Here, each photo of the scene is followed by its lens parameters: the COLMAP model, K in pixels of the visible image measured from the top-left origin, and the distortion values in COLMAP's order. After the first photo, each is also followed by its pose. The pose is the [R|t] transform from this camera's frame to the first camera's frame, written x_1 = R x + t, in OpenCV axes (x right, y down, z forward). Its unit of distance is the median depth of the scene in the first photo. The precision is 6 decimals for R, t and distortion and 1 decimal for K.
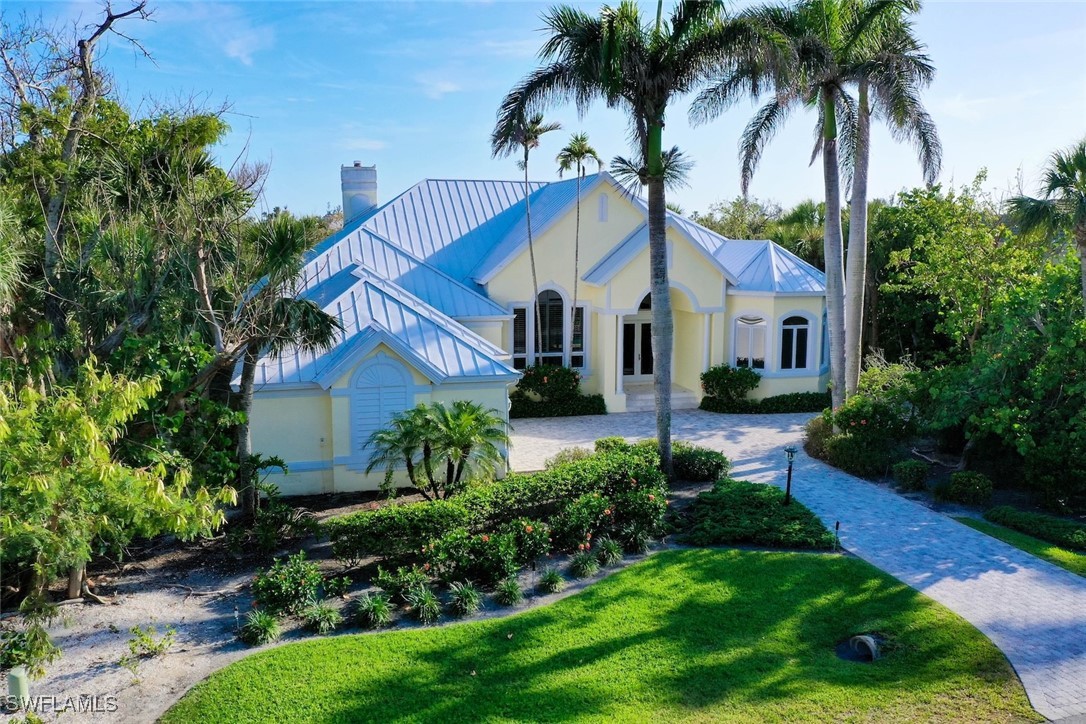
lens RADIAL K [[891.8, 0, 559.0], [0, 891.8, 358.9], [0, 0, 1]] dist [0.006580, 0.001206]
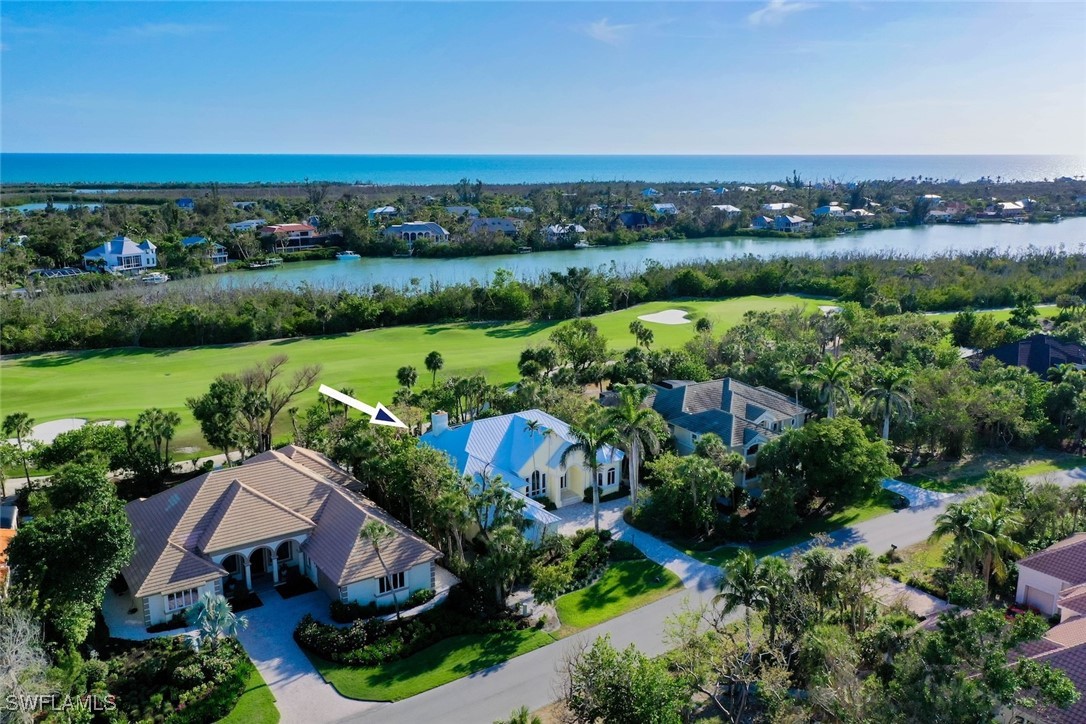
lens RADIAL K [[877.3, 0, 543.0], [0, 877.3, 362.0], [0, 0, 1]] dist [0.008058, 0.000896]
pose [[0.950402, -0.074131, 0.302062, -0.841527], [0.047334, 0.994342, 0.095096, -0.710833], [-0.307402, -0.076082, 0.948533, -1.729832]]
